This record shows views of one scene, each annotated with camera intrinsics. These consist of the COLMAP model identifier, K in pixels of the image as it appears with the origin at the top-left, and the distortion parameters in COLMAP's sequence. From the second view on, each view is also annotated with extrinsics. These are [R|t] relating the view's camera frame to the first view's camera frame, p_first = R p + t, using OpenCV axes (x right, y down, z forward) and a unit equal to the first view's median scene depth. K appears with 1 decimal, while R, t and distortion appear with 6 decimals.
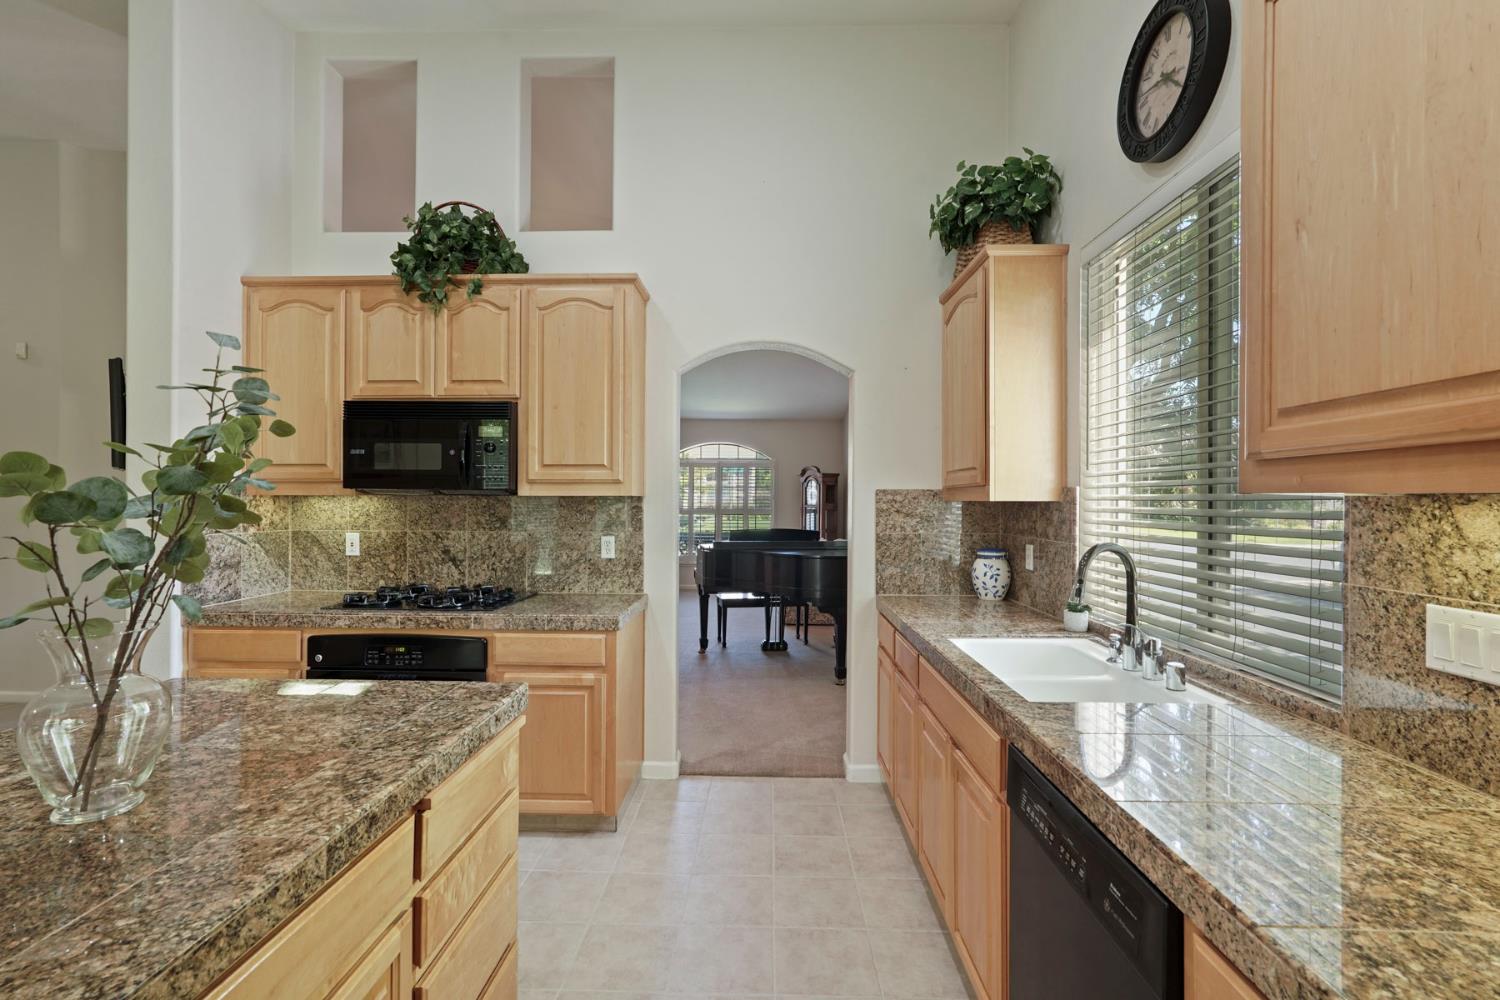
lens RADIAL K [[666.8, 0, 748.6], [0, 666.8, 500.3], [0, 0, 1]] dist [-0.018062, 0.010617]
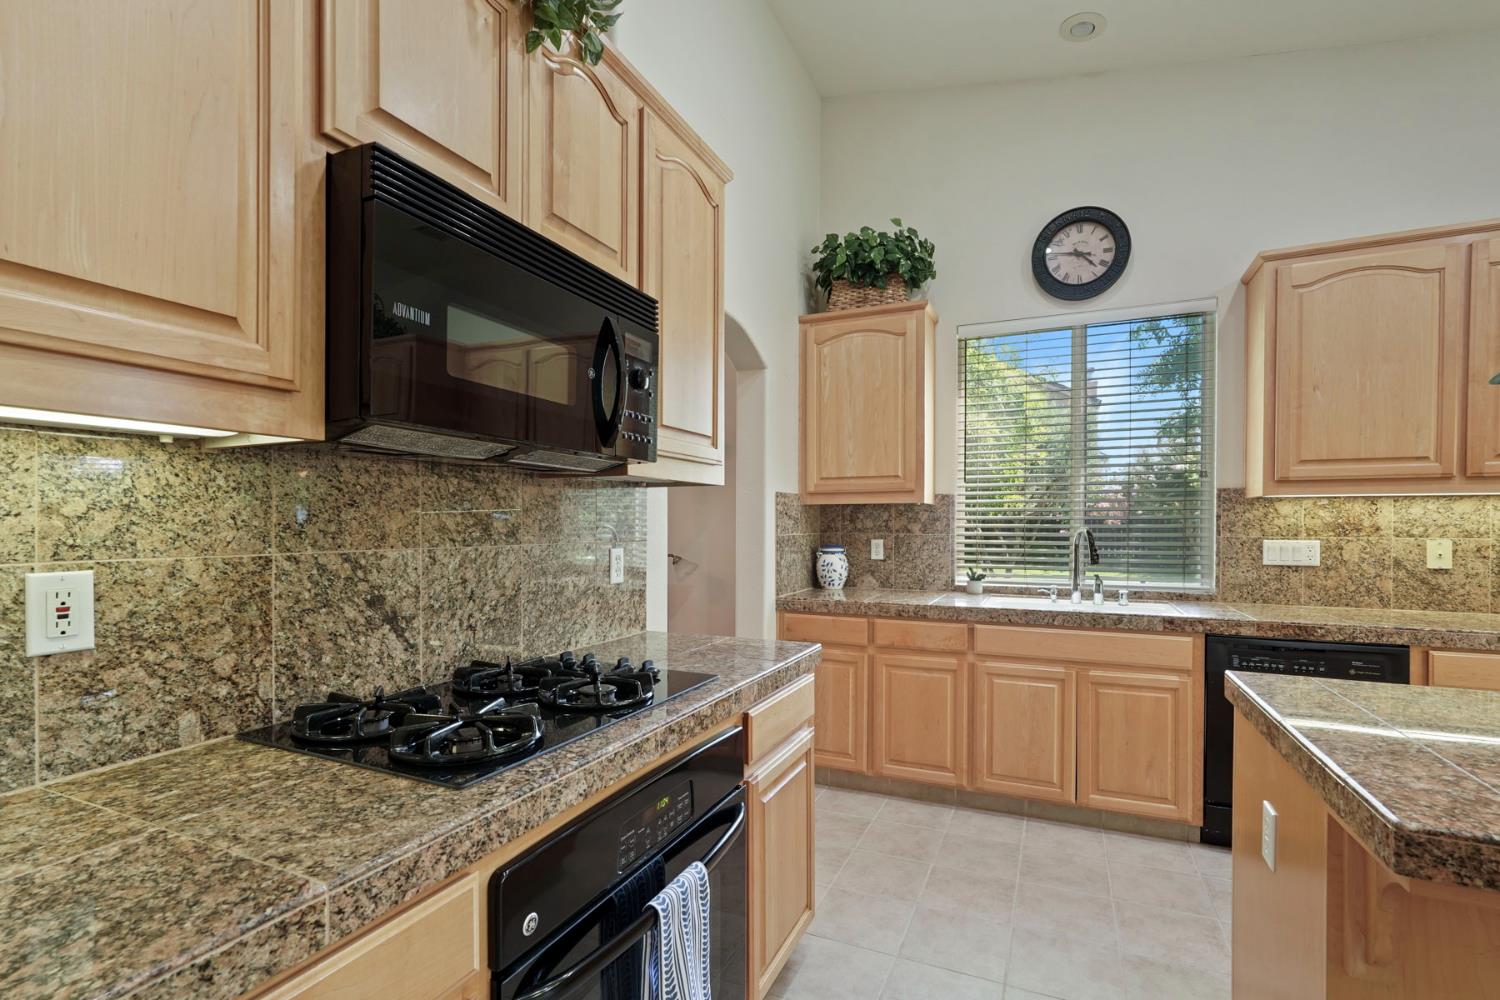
lens RADIAL K [[674.5, 0, 755.0], [0, 674.5, 532.4], [0, 0, 1]] dist [-0.019600, 0.010721]
pose [[0.391577, -0.014788, 0.920027, -0.817815], [0.001154, 0.999878, 0.015580, 0.031796], [-0.920145, -0.005039, 0.391546, 0.686549]]
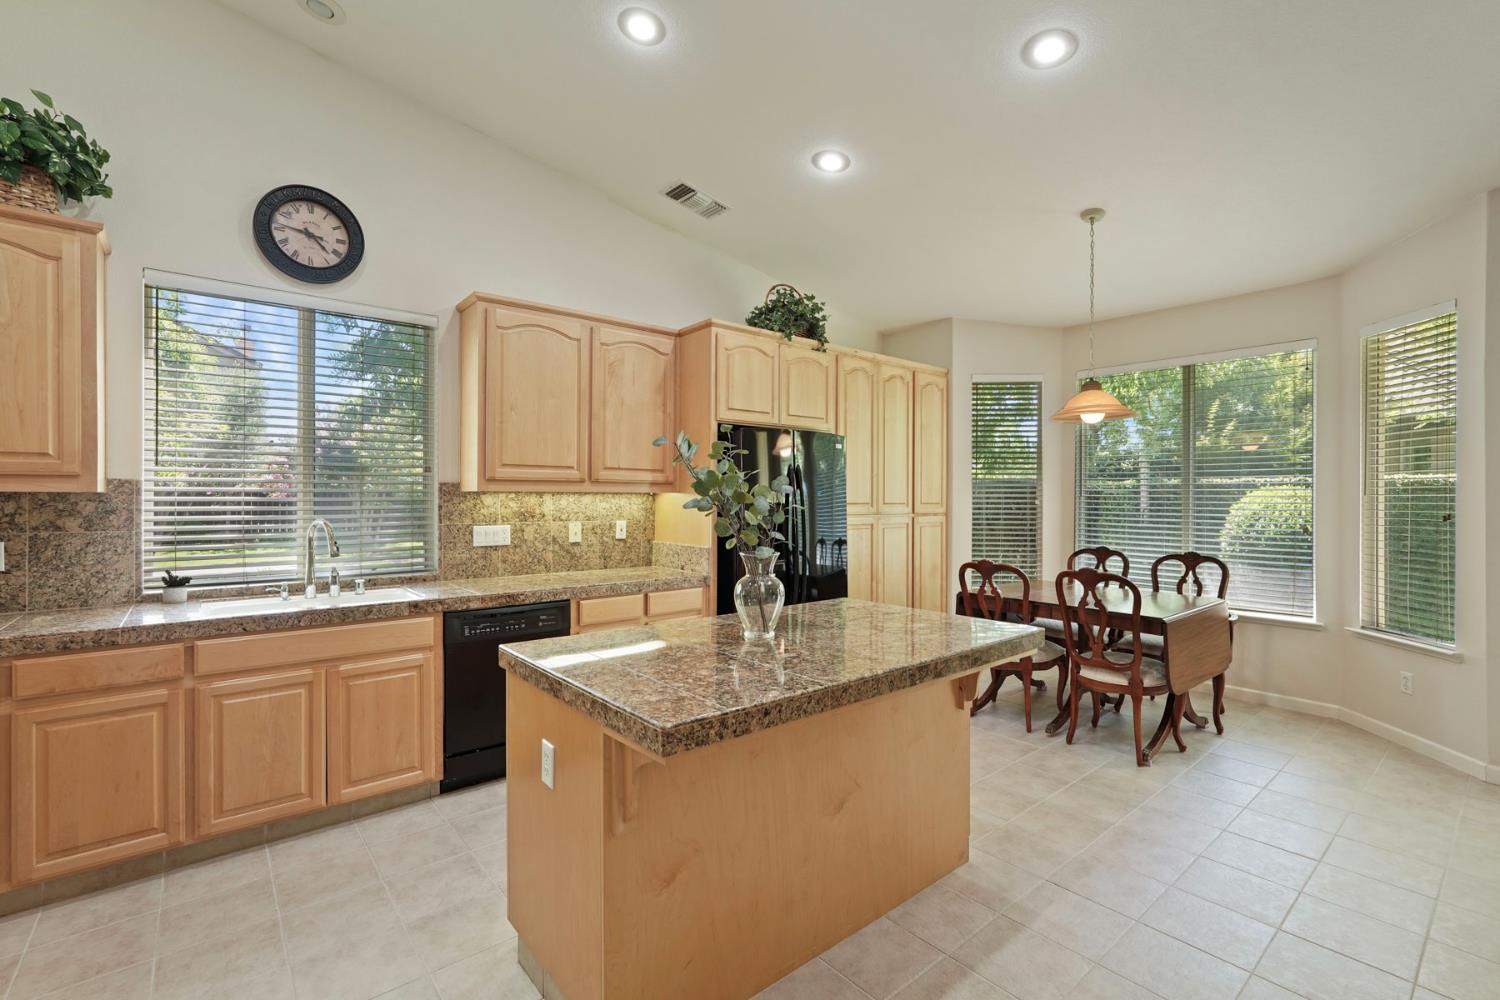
lens RADIAL K [[666.8, 0, 748.6], [0, 666.8, 500.3], [0, 0, 1]] dist [-0.018062, 0.010617]
pose [[-0.658140, -0.009489, 0.752835, -0.838464], [-0.004548, 0.999952, 0.008628, 0.000317], [-0.752881, 0.002254, -0.658152, 0.796813]]
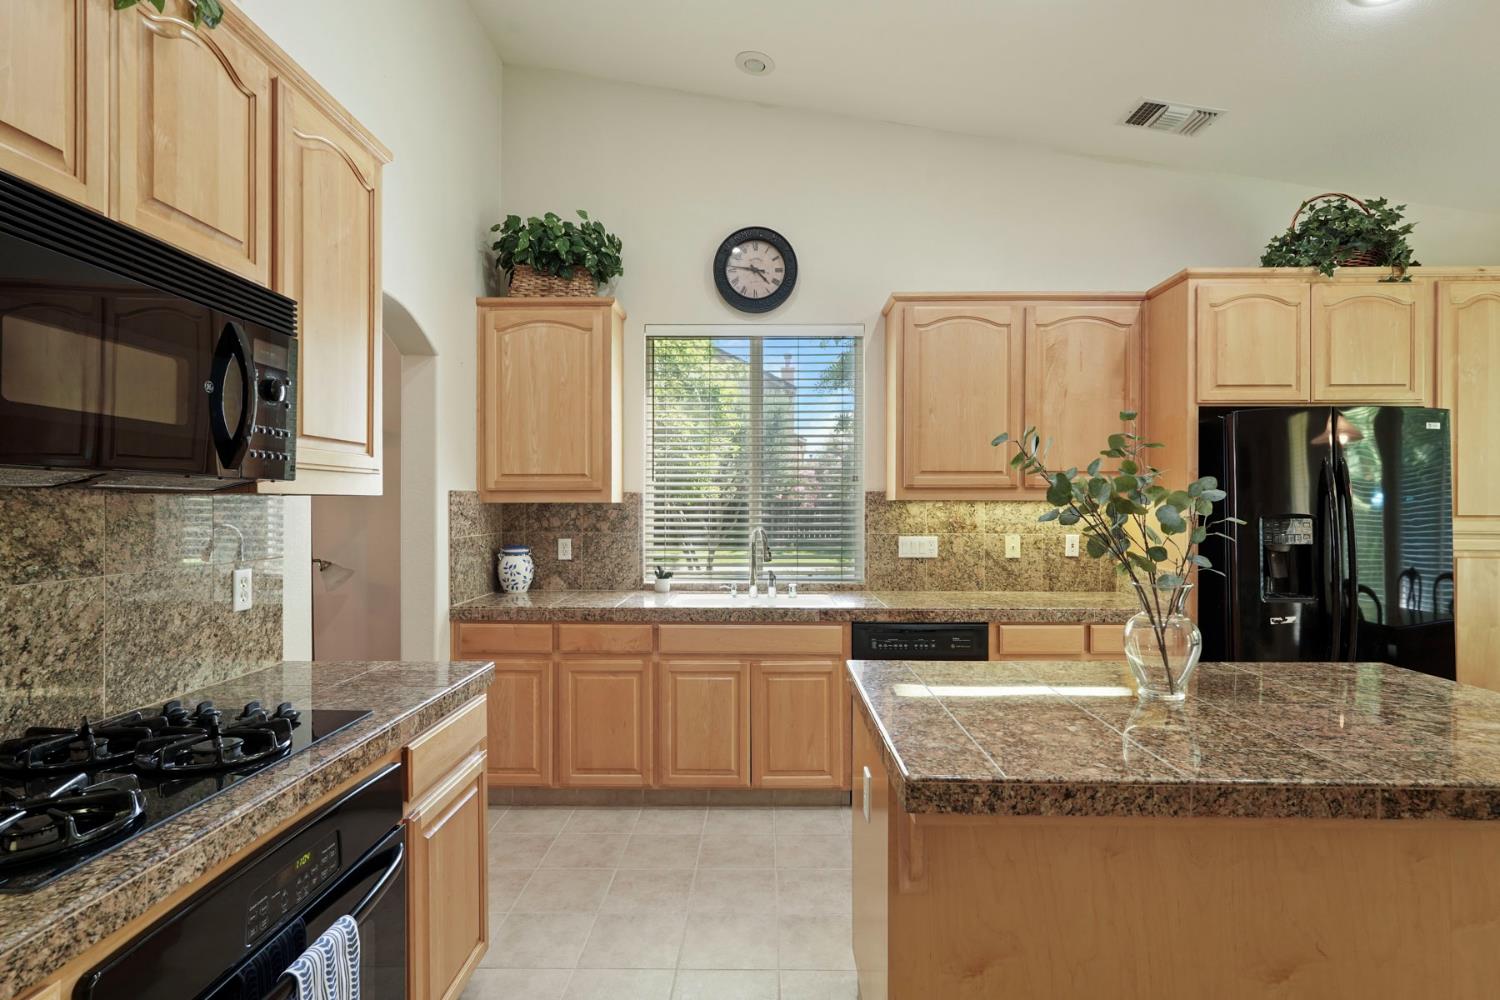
lens RADIAL K [[734.2, 0, 750.5], [0, 734.2, 508.5], [0, 0, 1]] dist [-0.014112, 0.008923]
pose [[-0.005704, -0.009257, 0.999941, -0.879790], [0.000261, 0.999957, 0.009259, -0.000686], [-0.999984, 0.000314, -0.005701, 0.645838]]
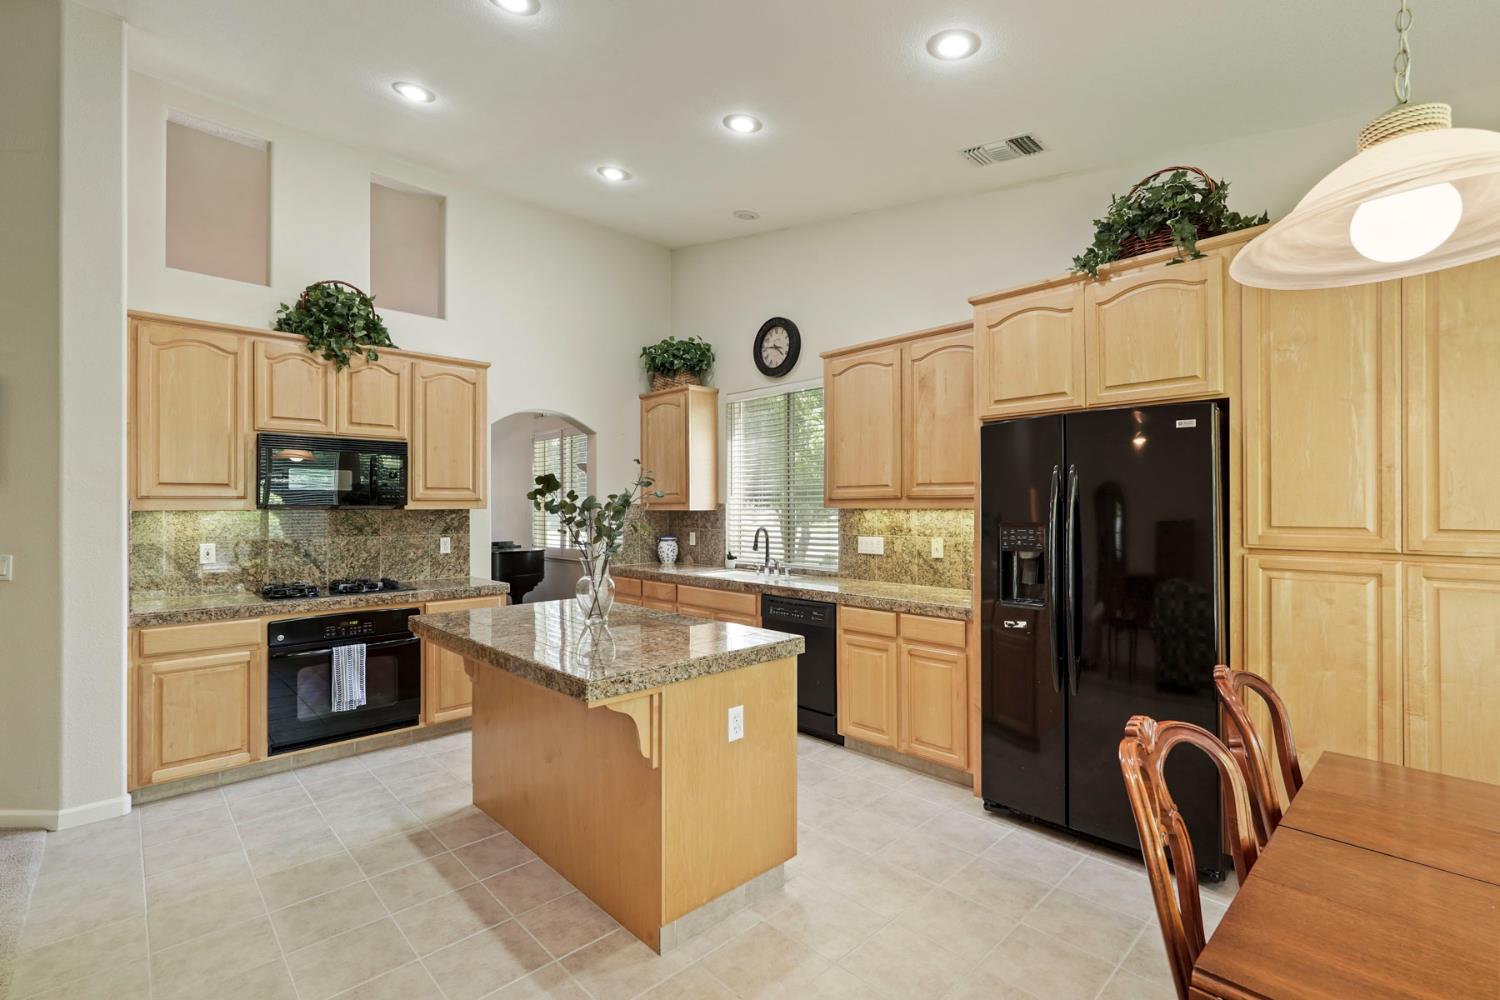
lens RADIAL K [[666.8, 0, 748.6], [0, 666.8, 500.3], [0, 0, 1]] dist [-0.018062, 0.010617]
pose [[0.705899, 0.001482, 0.708311, -0.822214], [0.006333, 0.999945, -0.008404, -0.009729], [-0.708284, 0.010418, 0.705851, -0.486422]]
